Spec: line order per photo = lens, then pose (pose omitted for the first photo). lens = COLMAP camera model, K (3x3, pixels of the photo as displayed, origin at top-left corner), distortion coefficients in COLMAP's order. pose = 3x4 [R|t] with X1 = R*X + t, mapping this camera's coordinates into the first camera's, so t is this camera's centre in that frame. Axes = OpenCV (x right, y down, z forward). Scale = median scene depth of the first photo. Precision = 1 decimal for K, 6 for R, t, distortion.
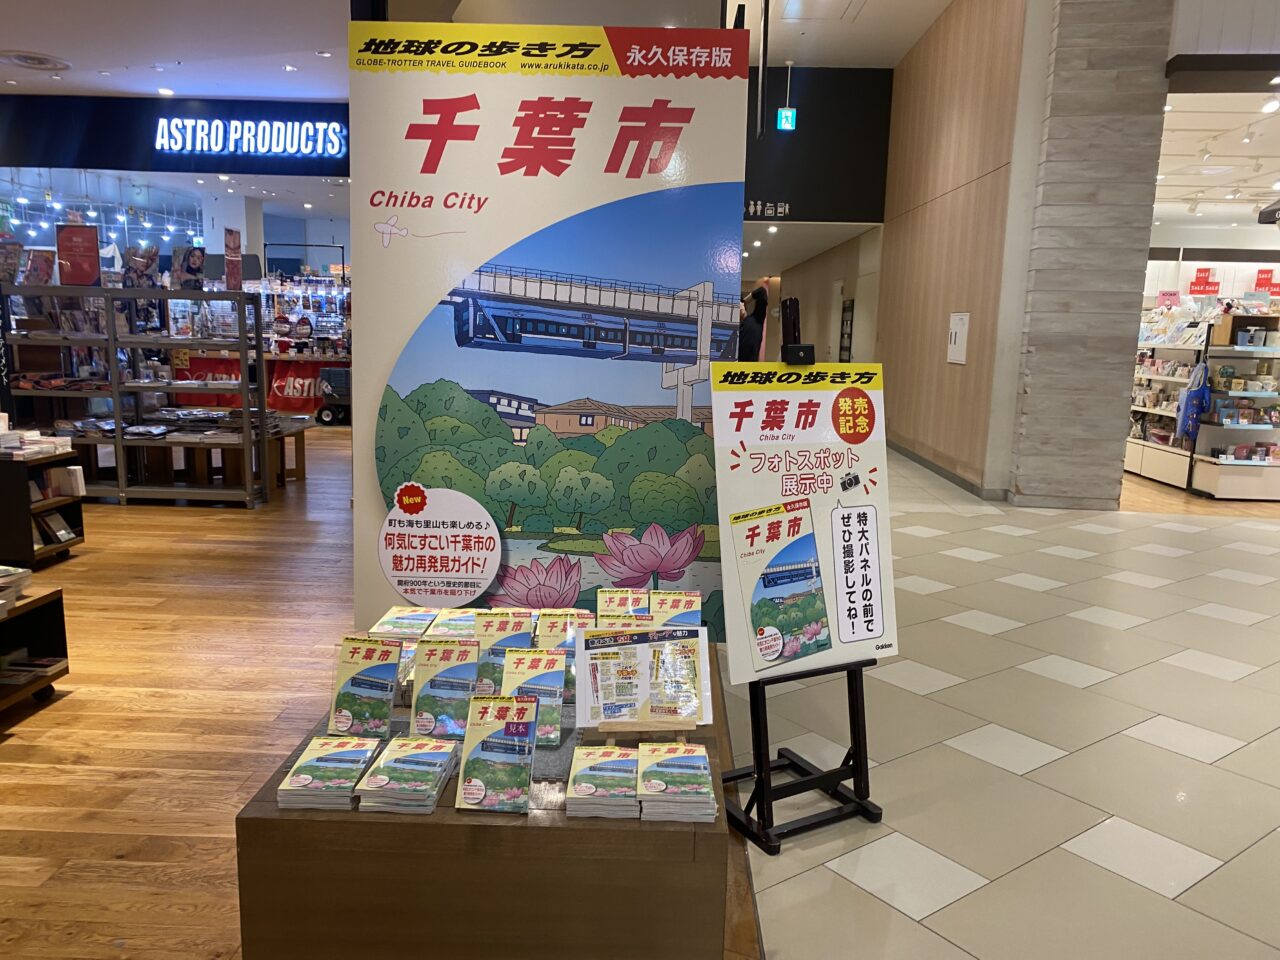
lens RADIAL K [[952.6, 0, 641.4], [0, 952.6, 476.8], [0, 0, 1]] dist [0.074089, -0.105187]
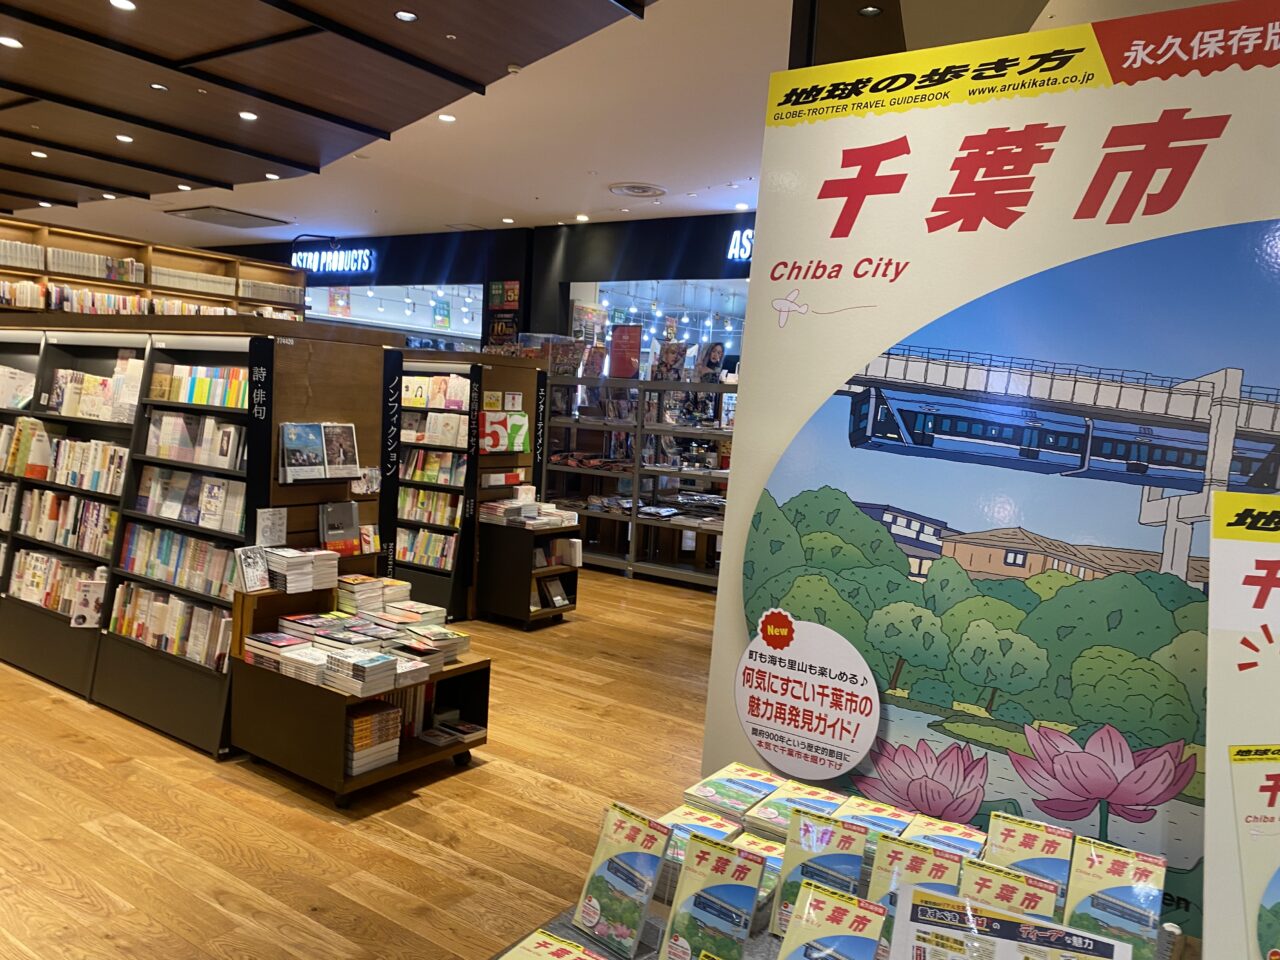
lens RADIAL K [[961.2, 0, 623.1], [0, 961.2, 474.4], [0, 0, 1]] dist [0.048084, -0.046400]
pose [[0.834935, 0.067788, -0.546158, 0.087927], [-0.123789, 0.990088, -0.066354, -0.037440], [0.536246, 0.123009, 0.835050, 0.234749]]
